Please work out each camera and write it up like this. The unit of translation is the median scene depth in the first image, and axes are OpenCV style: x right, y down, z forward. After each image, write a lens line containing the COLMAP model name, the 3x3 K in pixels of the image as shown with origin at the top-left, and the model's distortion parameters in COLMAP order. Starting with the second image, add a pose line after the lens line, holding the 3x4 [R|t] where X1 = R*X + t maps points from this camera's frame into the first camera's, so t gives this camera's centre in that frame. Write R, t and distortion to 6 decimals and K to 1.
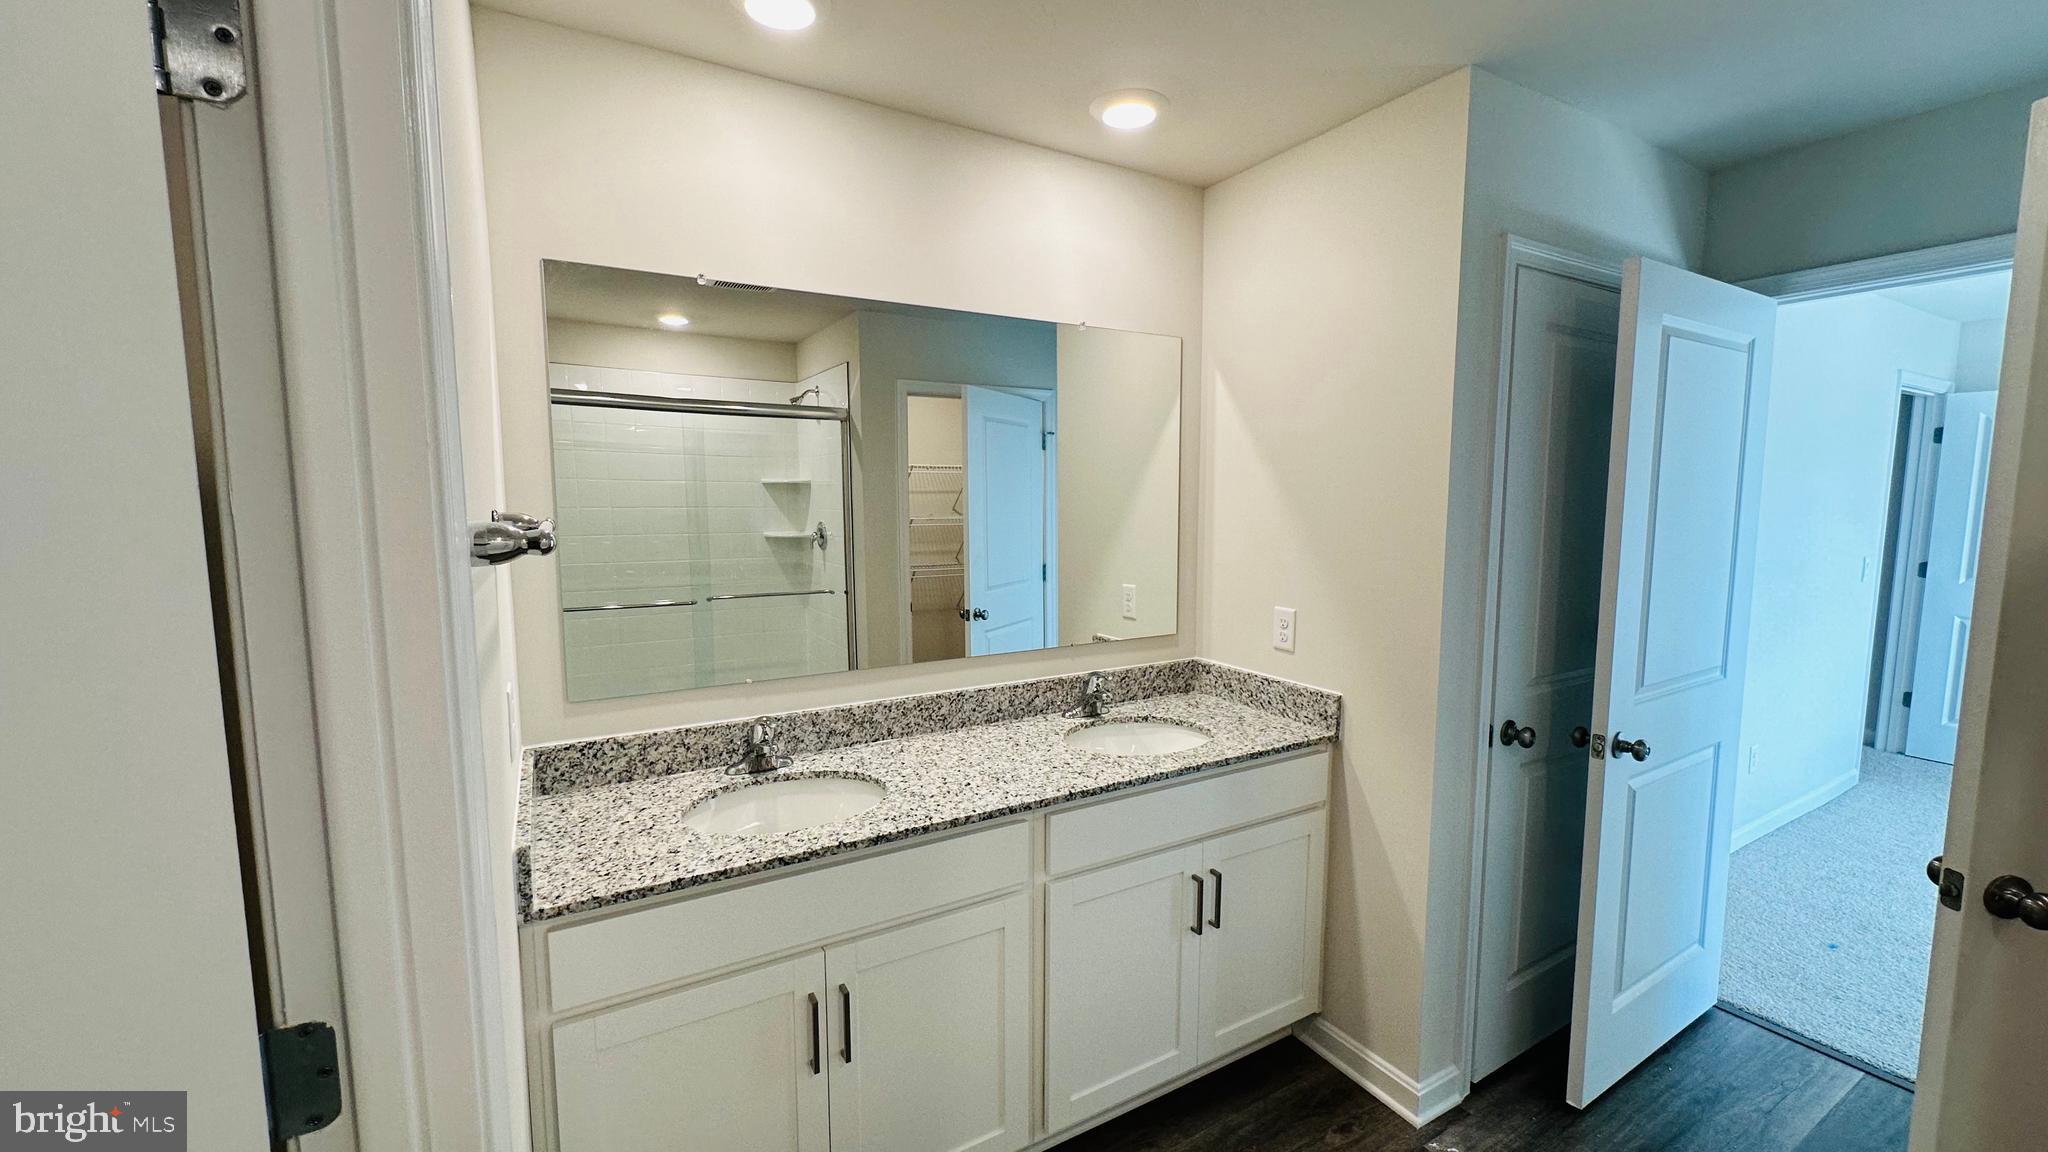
lens RADIAL K [[804.1, 0, 1006.5], [0, 804.1, 570.5], [0, 0, 1]] dist [-0.007873, 0.000199]
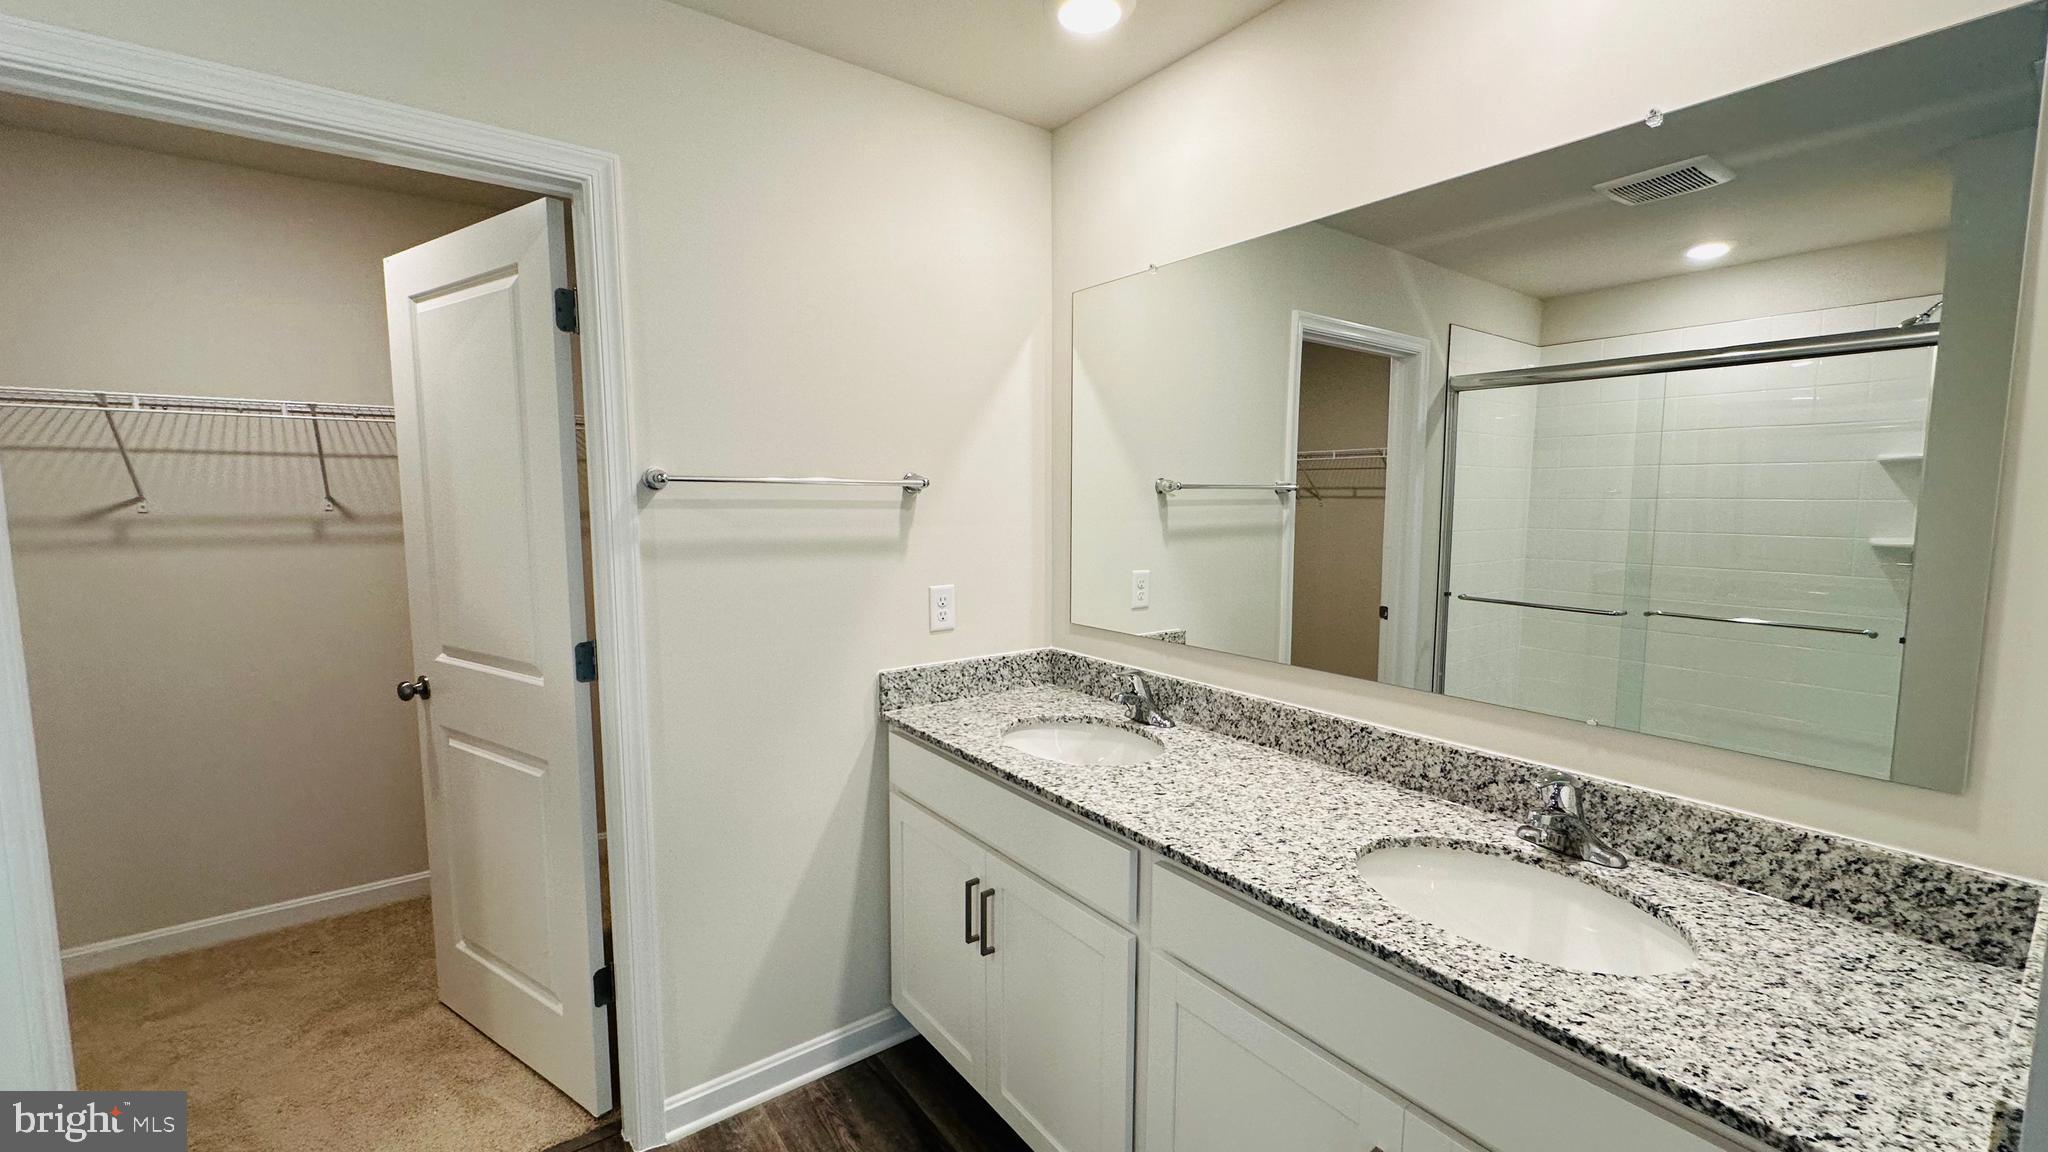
lens RADIAL K [[804.1, 0, 1025.2], [0, 804.1, 577.3], [0, 0, 1]] dist [-0.007873, 0.000199]
pose [[0.134650, 0.099290, -0.985906, 0.608933], [-0.099323, 0.991309, 0.086270, -0.012185], [0.985903, 0.086307, 0.143341, 0.600504]]
